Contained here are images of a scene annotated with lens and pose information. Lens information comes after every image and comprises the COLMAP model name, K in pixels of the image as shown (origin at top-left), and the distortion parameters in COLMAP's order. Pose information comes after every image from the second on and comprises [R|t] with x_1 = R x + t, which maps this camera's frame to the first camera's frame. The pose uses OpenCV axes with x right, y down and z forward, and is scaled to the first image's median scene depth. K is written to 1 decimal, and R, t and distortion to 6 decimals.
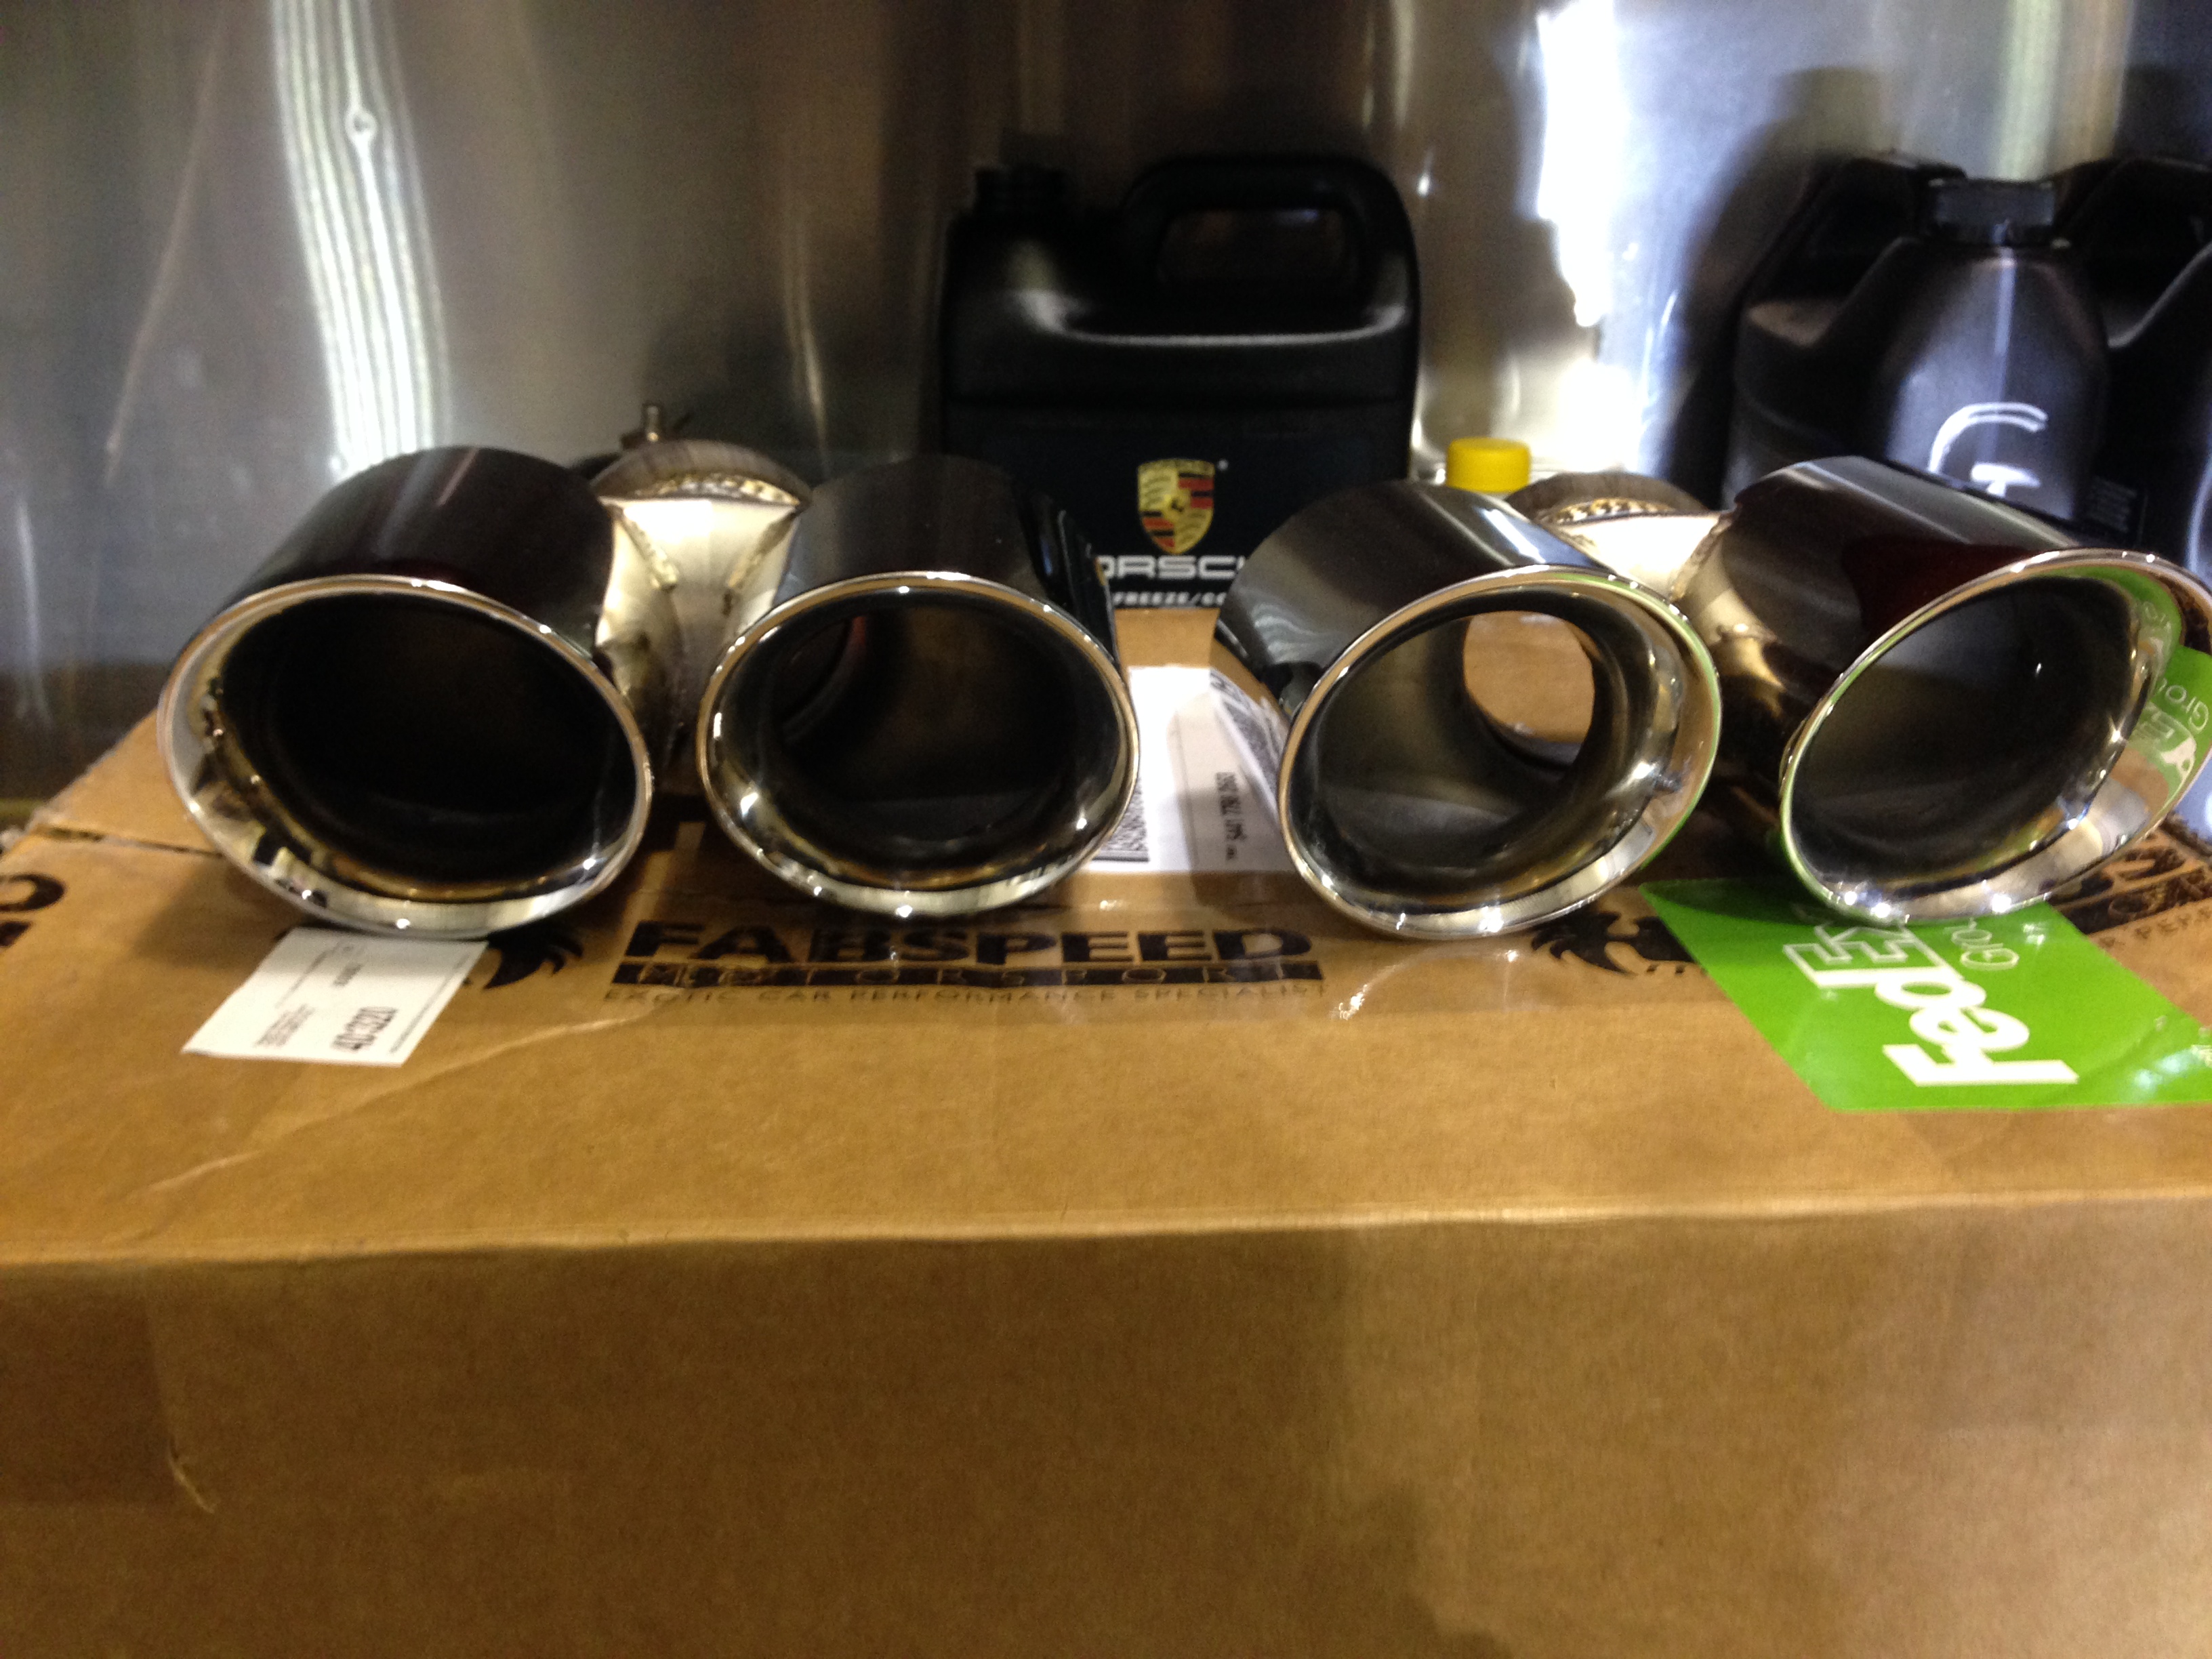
lens RADIAL K [[2114.4, 0, 1106.0], [0, 2114.4, 829.5], [0, 0, 1]] dist [0.095373, 0.004904]
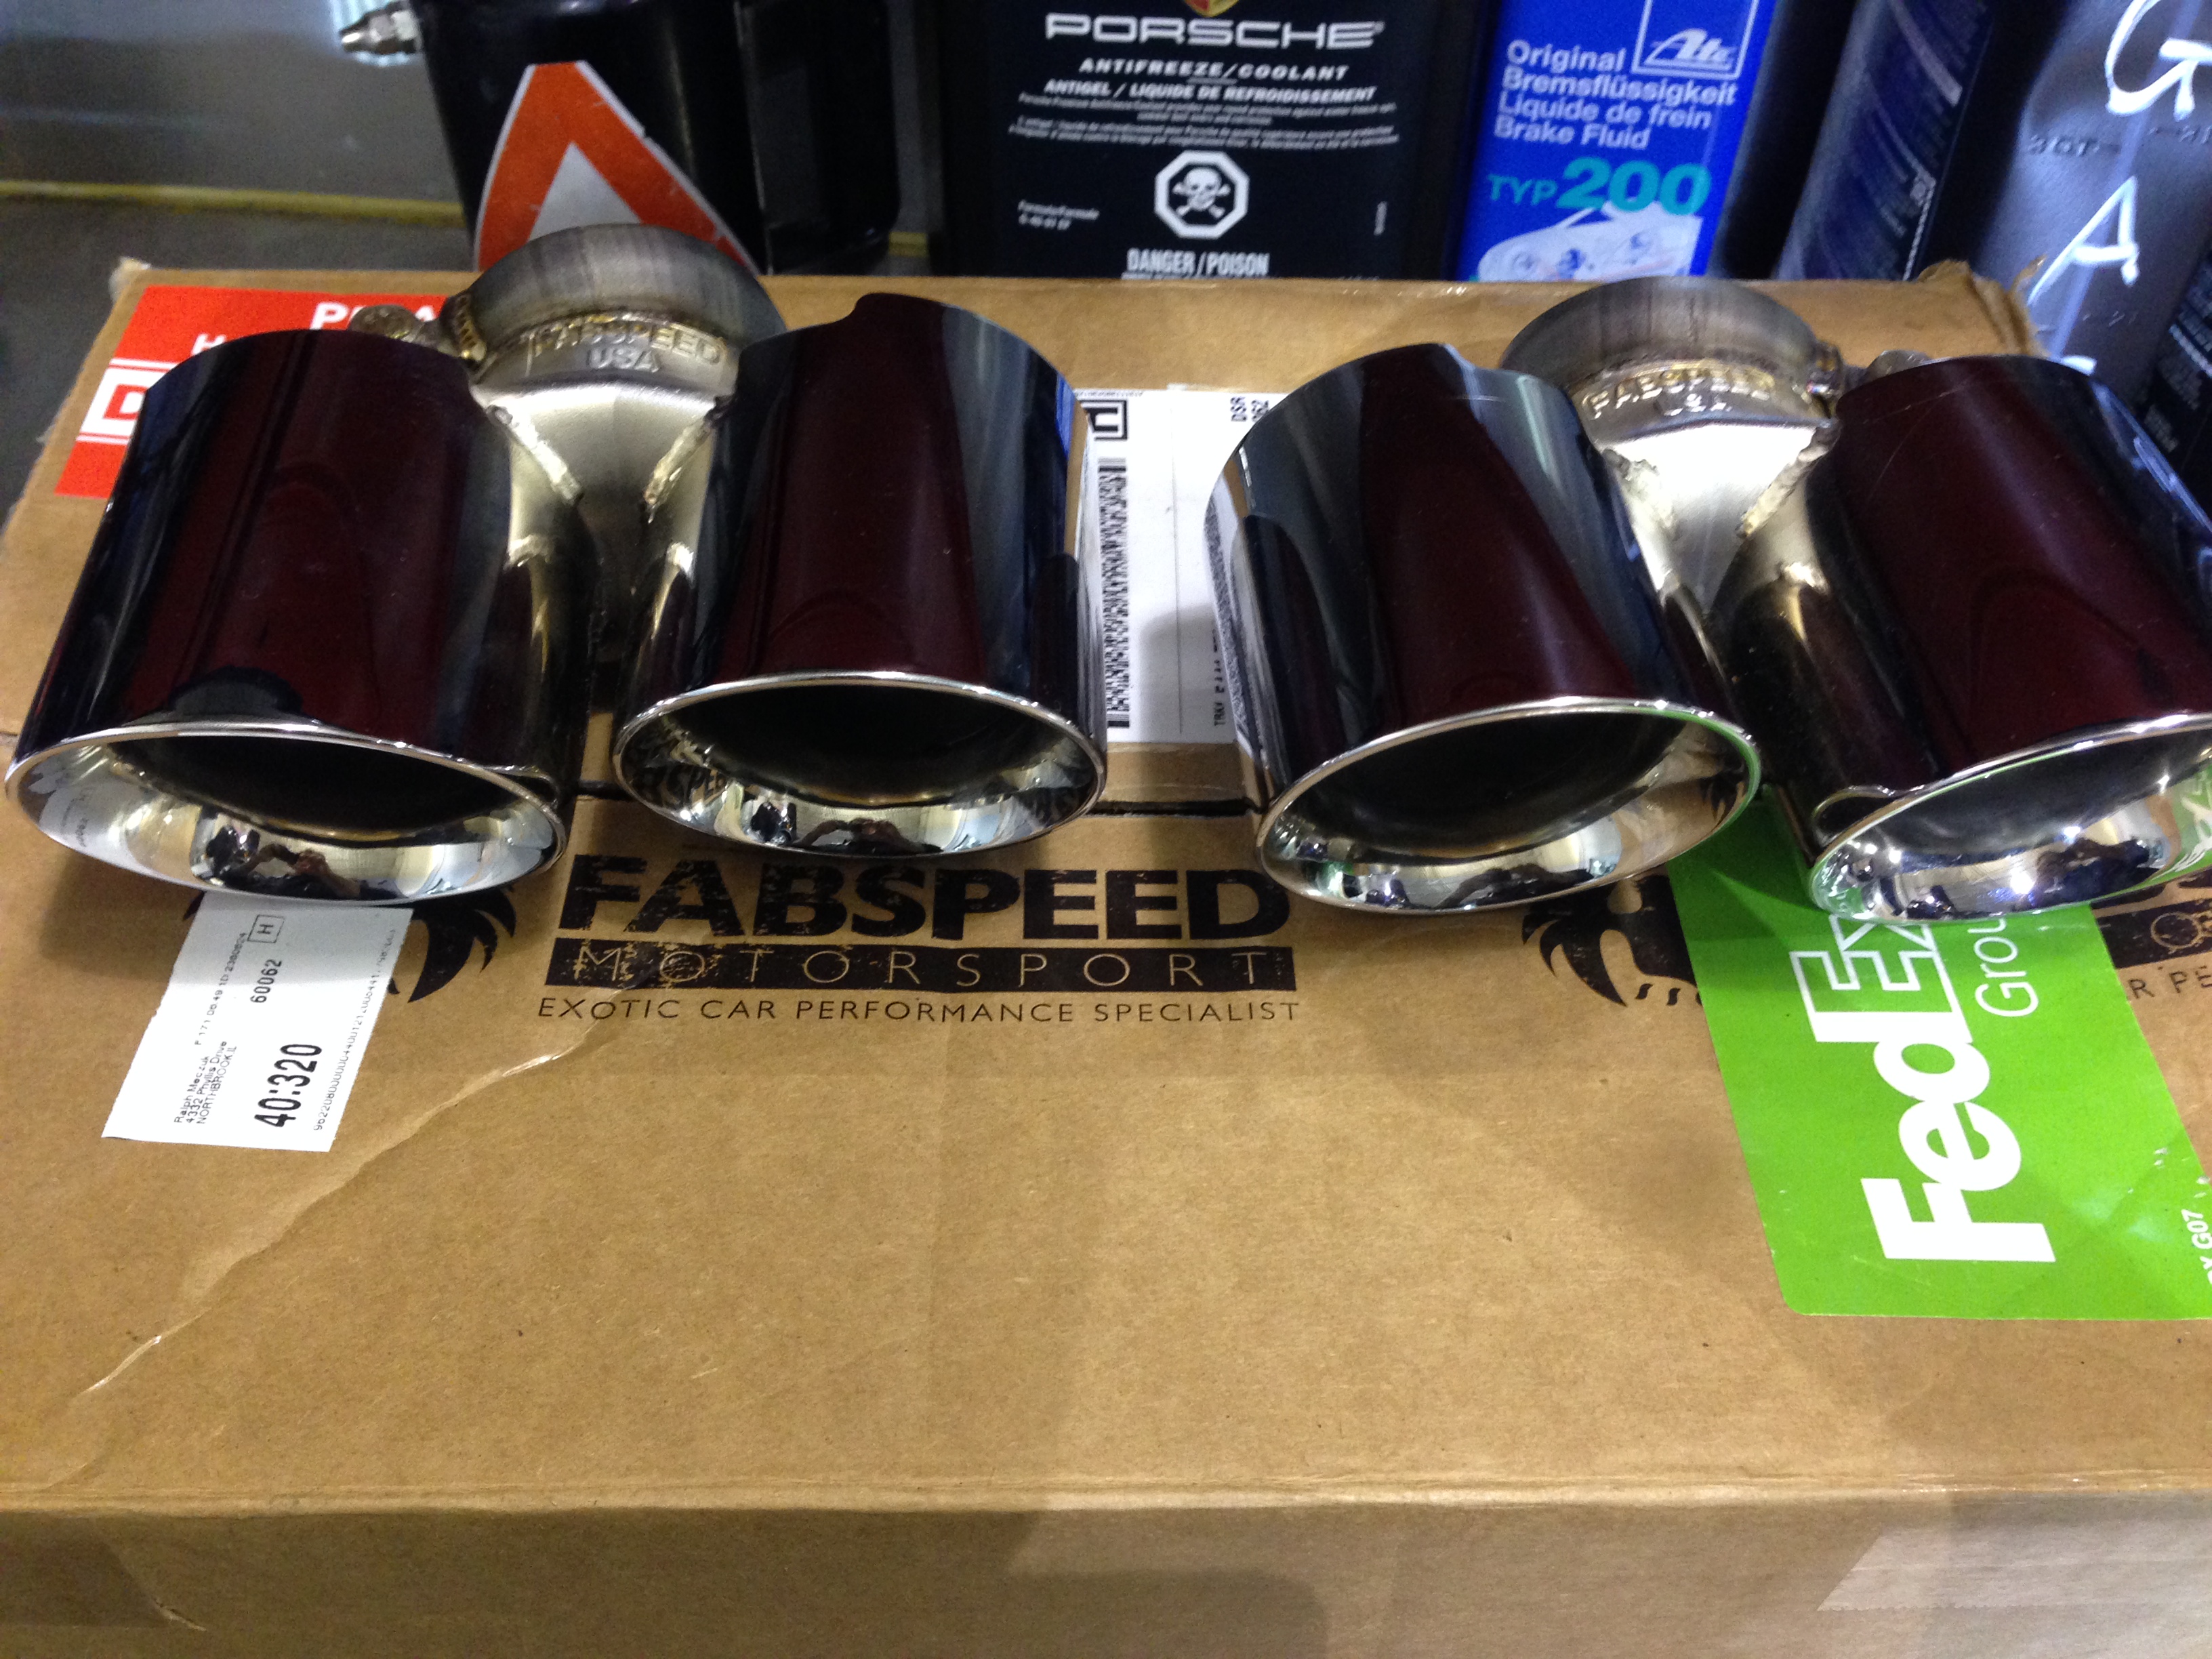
lens RADIAL K [[2067.9, 0, 1106.0], [0, 2067.9, 829.5], [0, 0, 1]] dist [0.111478, -0.108454]
pose [[0.999245, 0.035382, -0.016021, 0.030319], [-0.023835, 0.884298, 0.466314, -0.423293], [0.030666, -0.465581, 0.884474, 0.210468]]
